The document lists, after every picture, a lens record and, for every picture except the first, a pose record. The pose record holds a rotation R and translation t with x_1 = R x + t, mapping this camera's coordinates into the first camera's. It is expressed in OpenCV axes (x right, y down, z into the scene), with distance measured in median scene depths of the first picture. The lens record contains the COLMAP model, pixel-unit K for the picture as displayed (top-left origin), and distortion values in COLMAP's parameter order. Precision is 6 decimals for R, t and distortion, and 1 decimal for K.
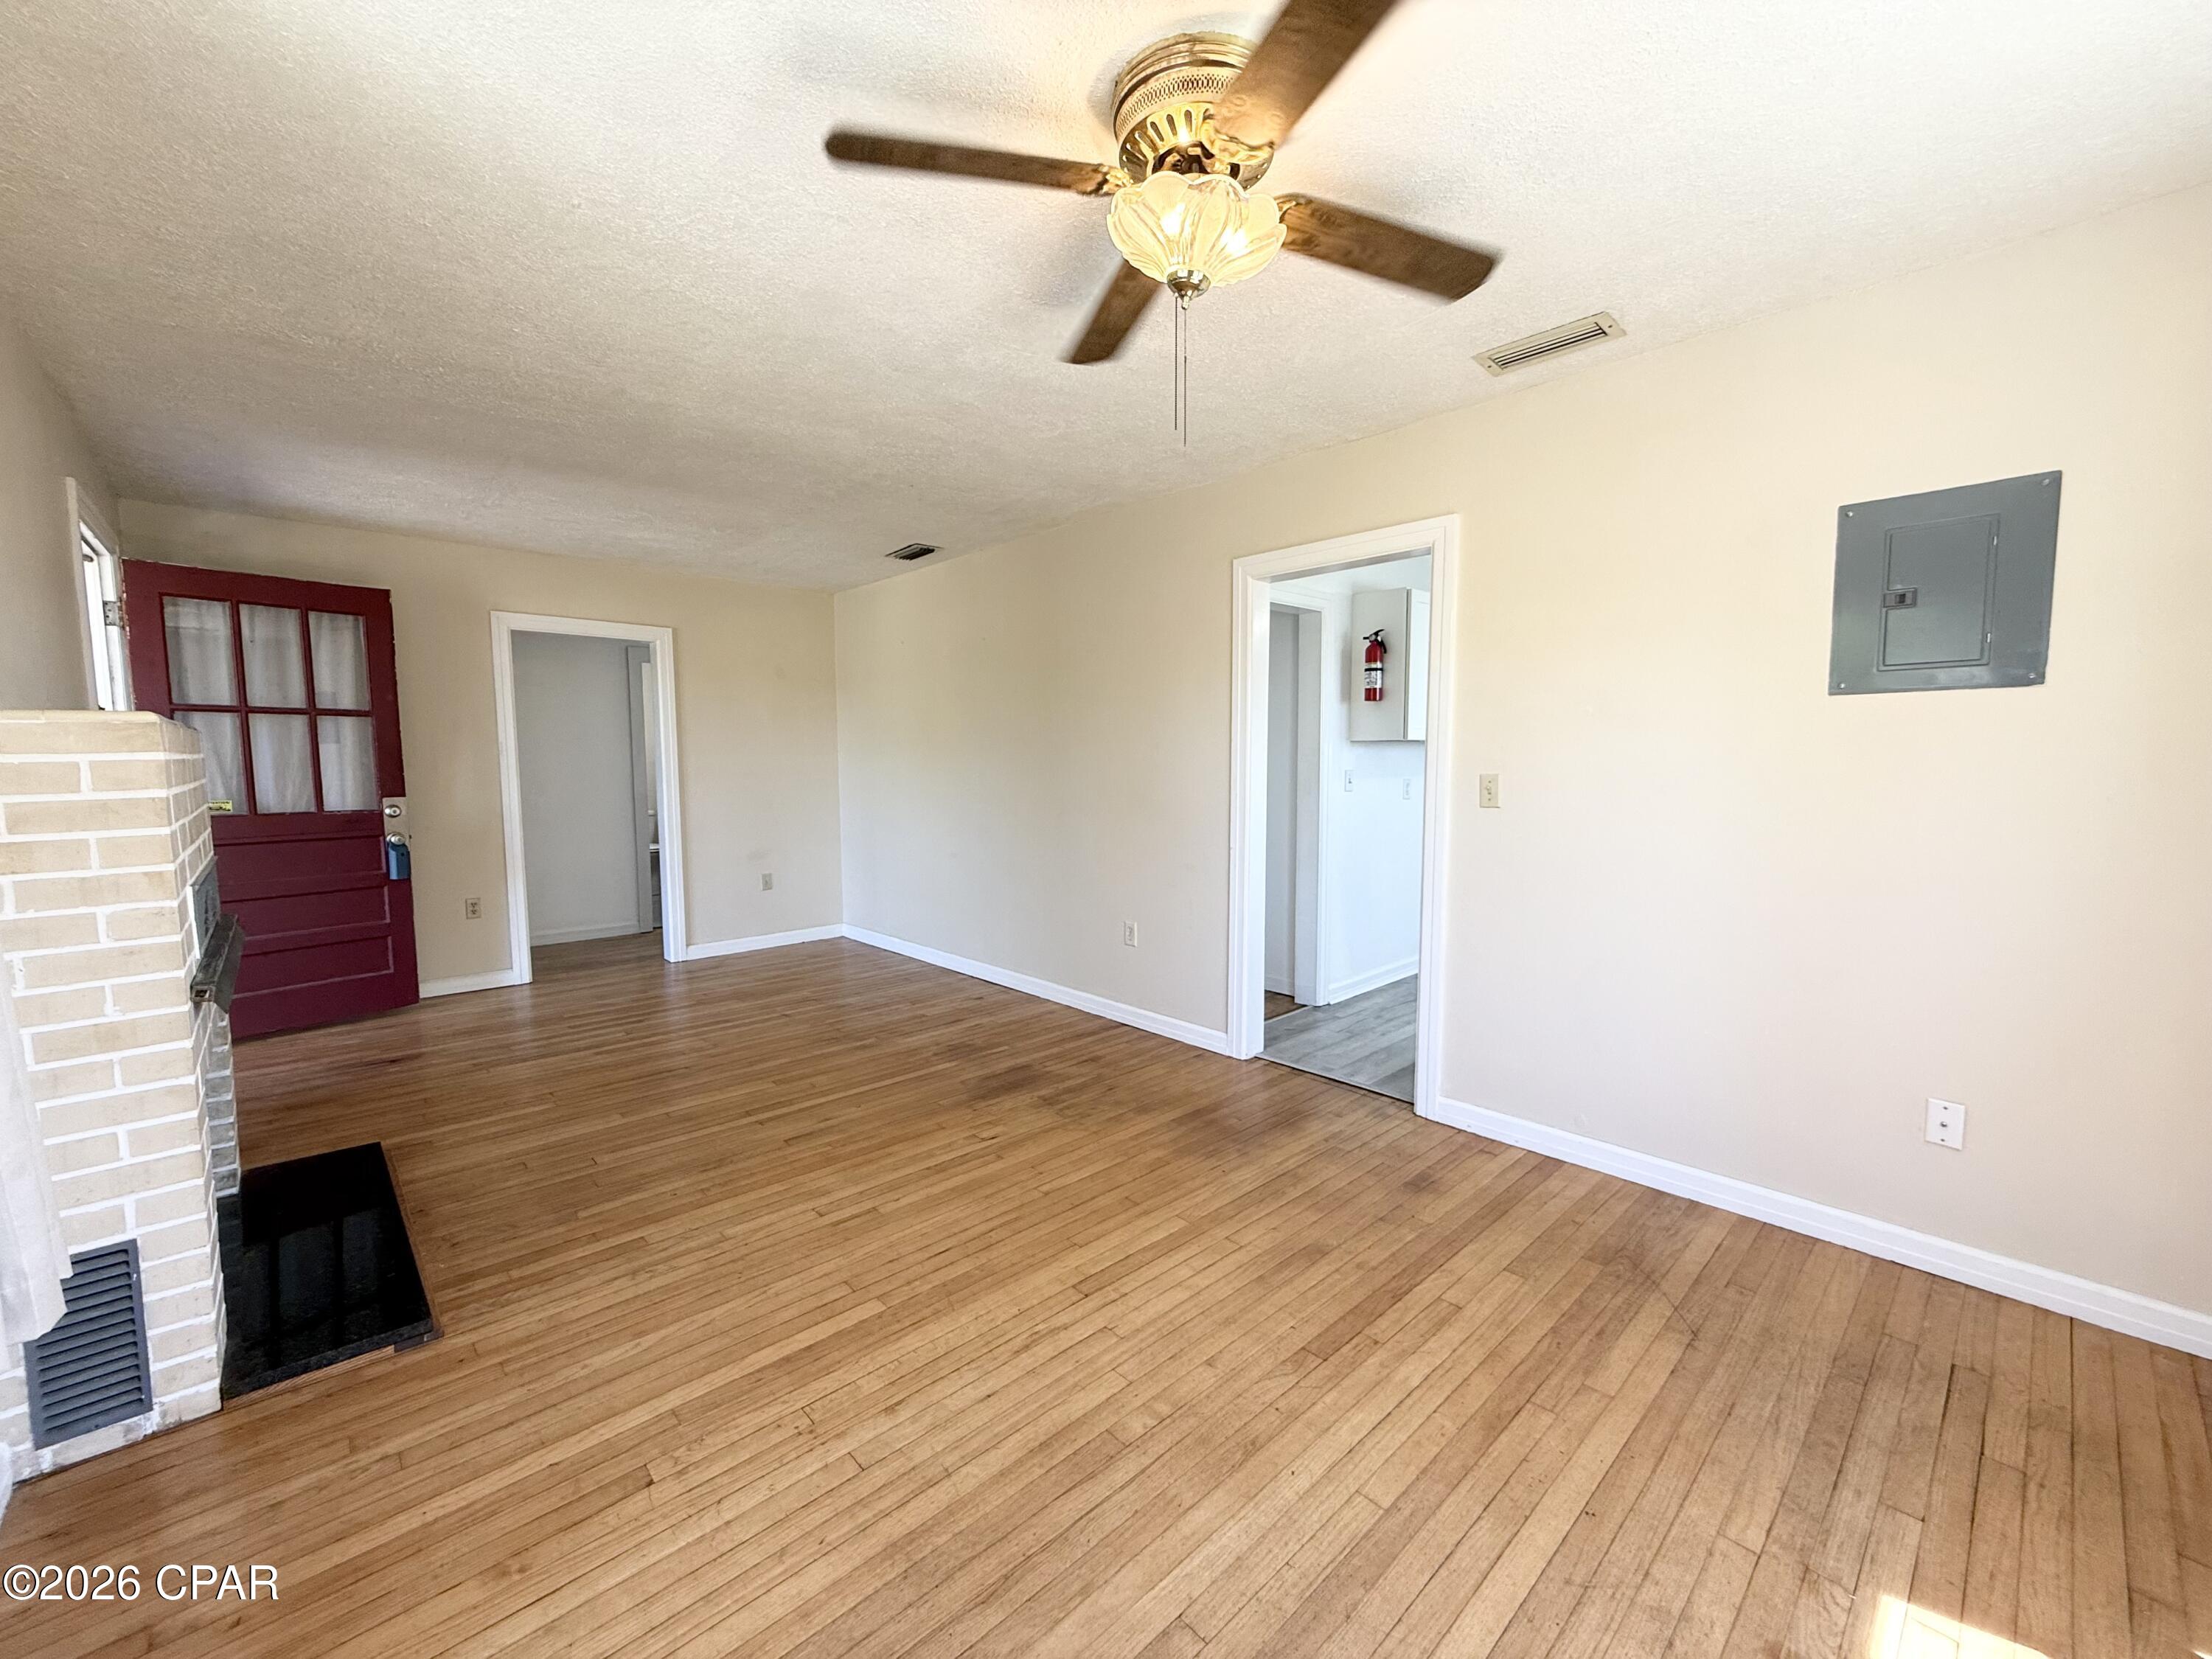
lens RADIAL K [[882.2, 0, 1096.6], [0, 882.2, 823.4], [0, 0, 1]] dist [0.000066, 0.000140]
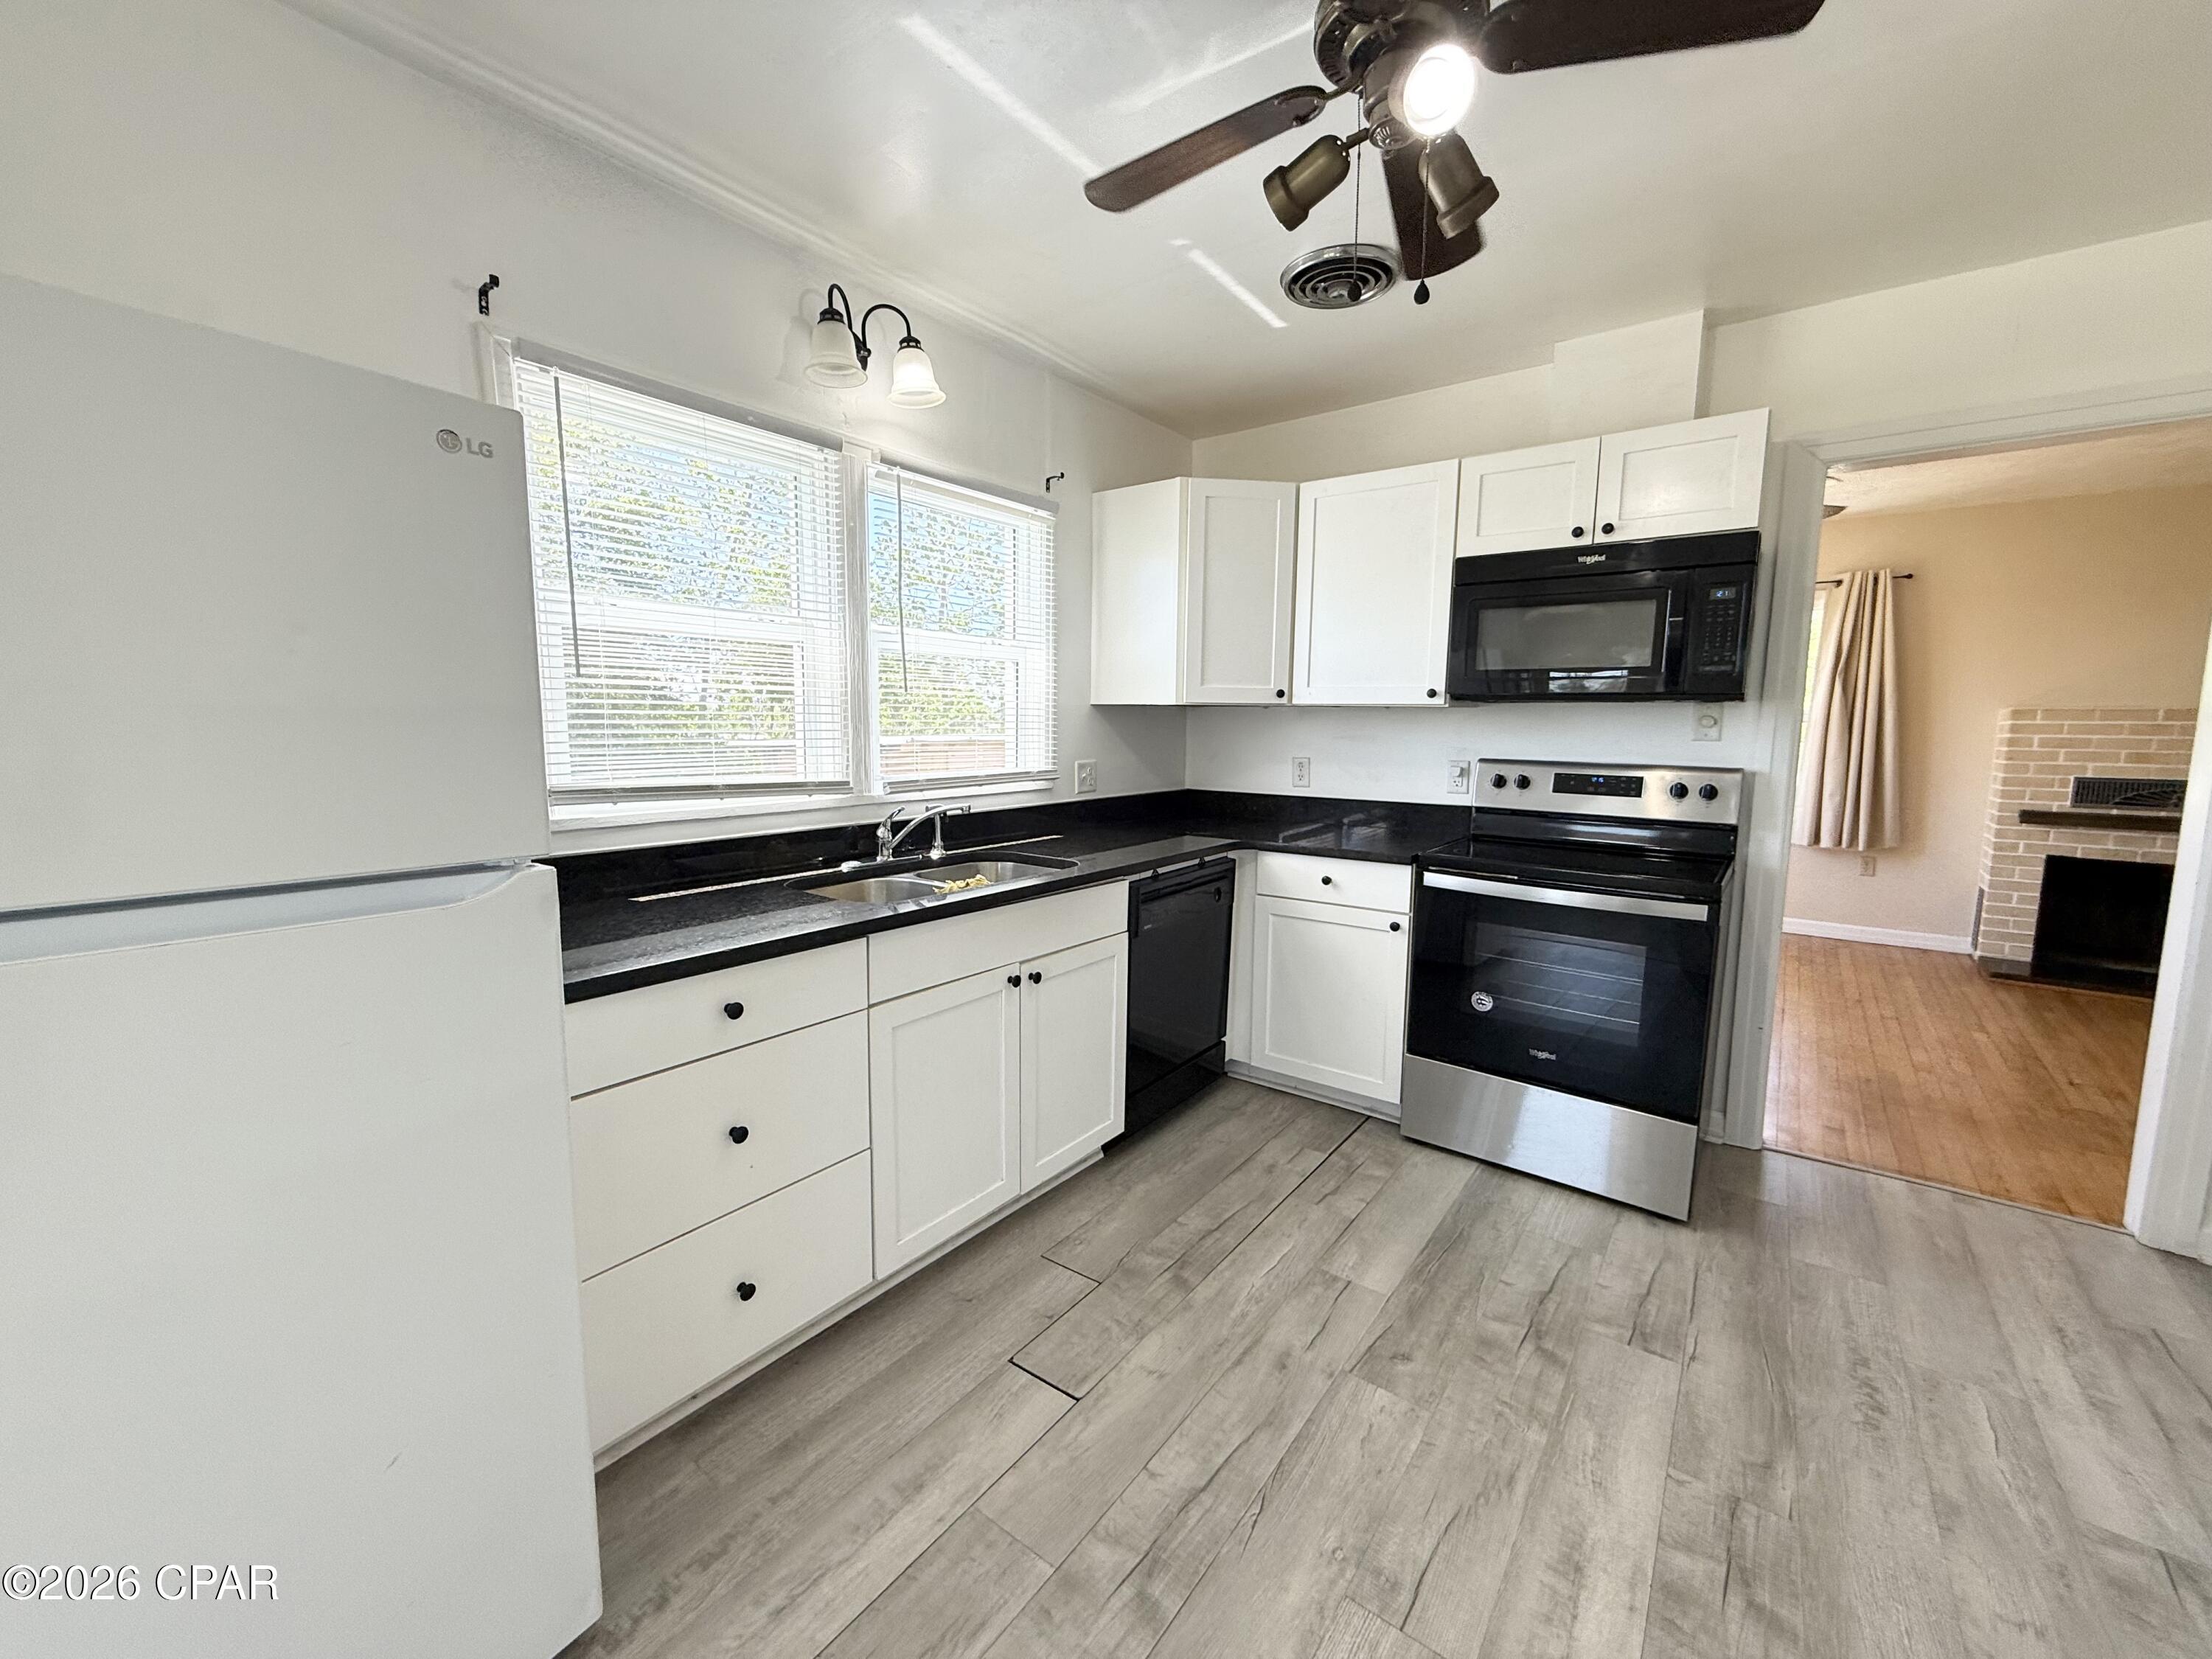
lens RADIAL K [[882.2, 0, 1098.2], [0, 882.2, 828.6], [0, 0, 1]] dist [0.000066, 0.000140]
pose [[-0.986686, 0.020233, -0.161371, 1.158791], [-0.012693, 0.979624, 0.200437, -0.138821], [0.162138, 0.199816, -0.966325, 1.704438]]
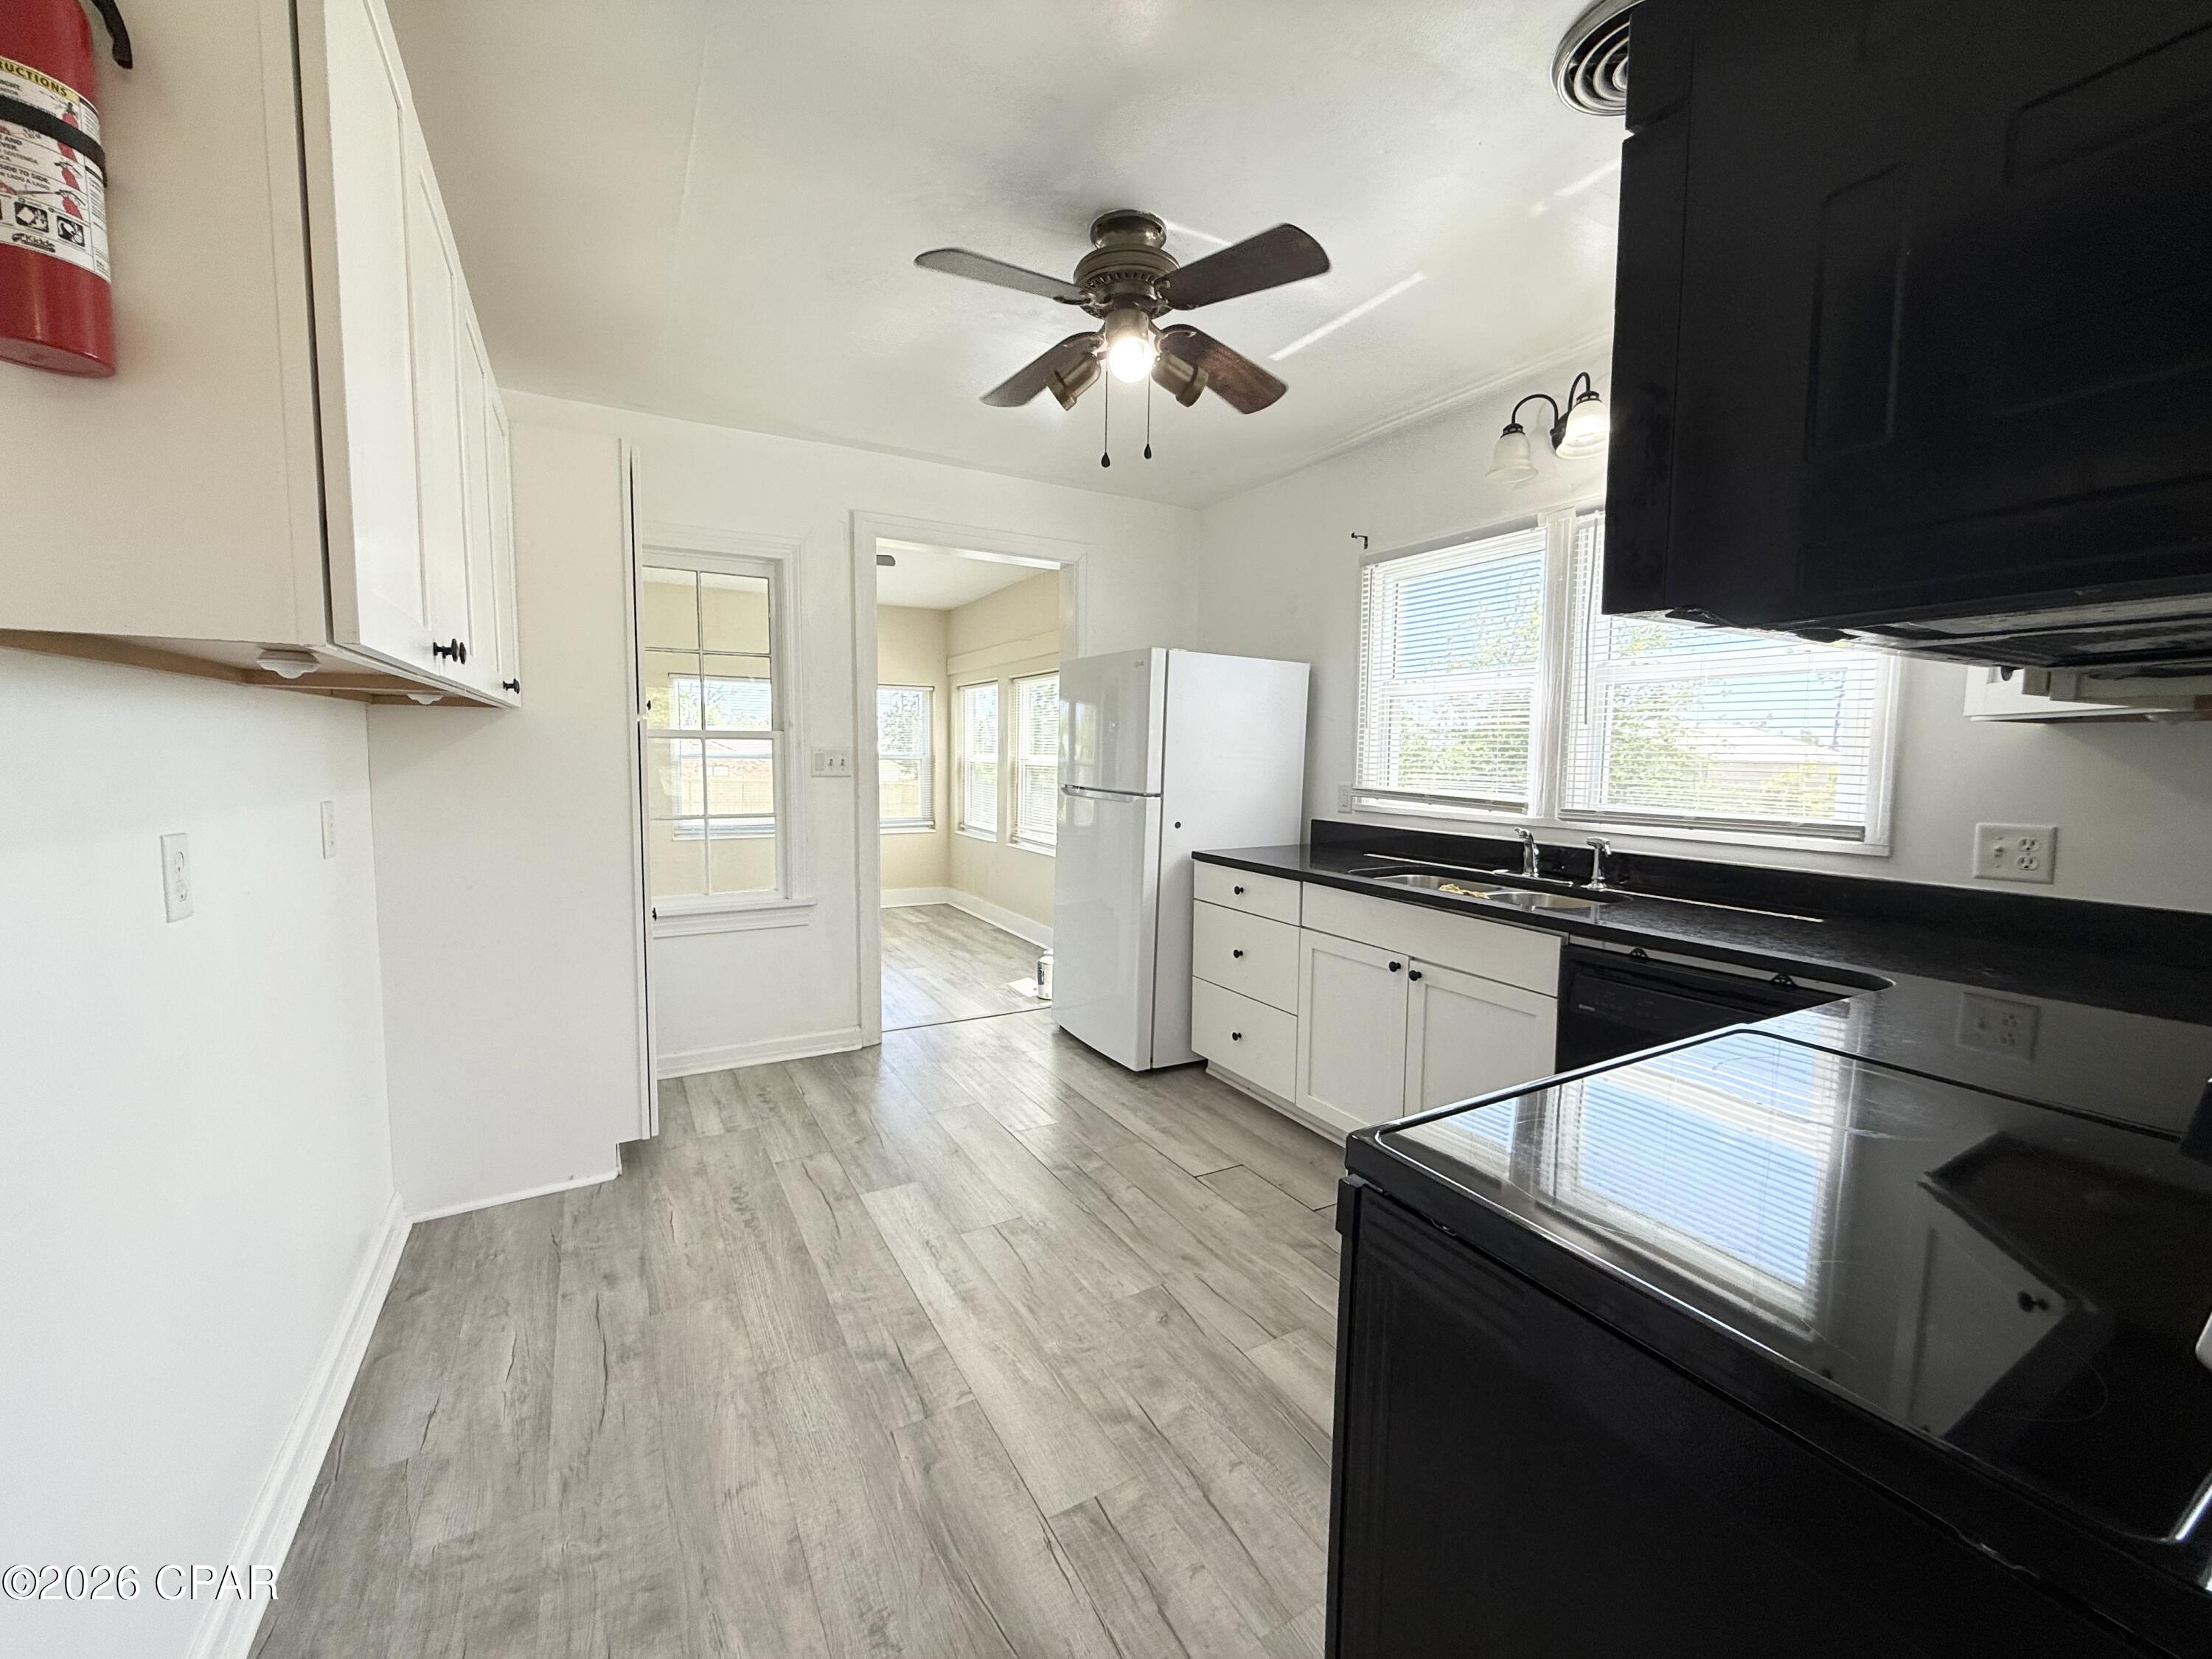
lens RADIAL K [[882.2, 0, 1102.9], [0, 882.2, 825.2], [0, 0, 1]] dist [0.000066, 0.000140]
pose [[0.233509, -0.072397, 0.969656, 0.287443], [0.064549, 0.996179, 0.058833, -0.081582], [-0.970210, 0.048852, 0.237289, 1.129818]]
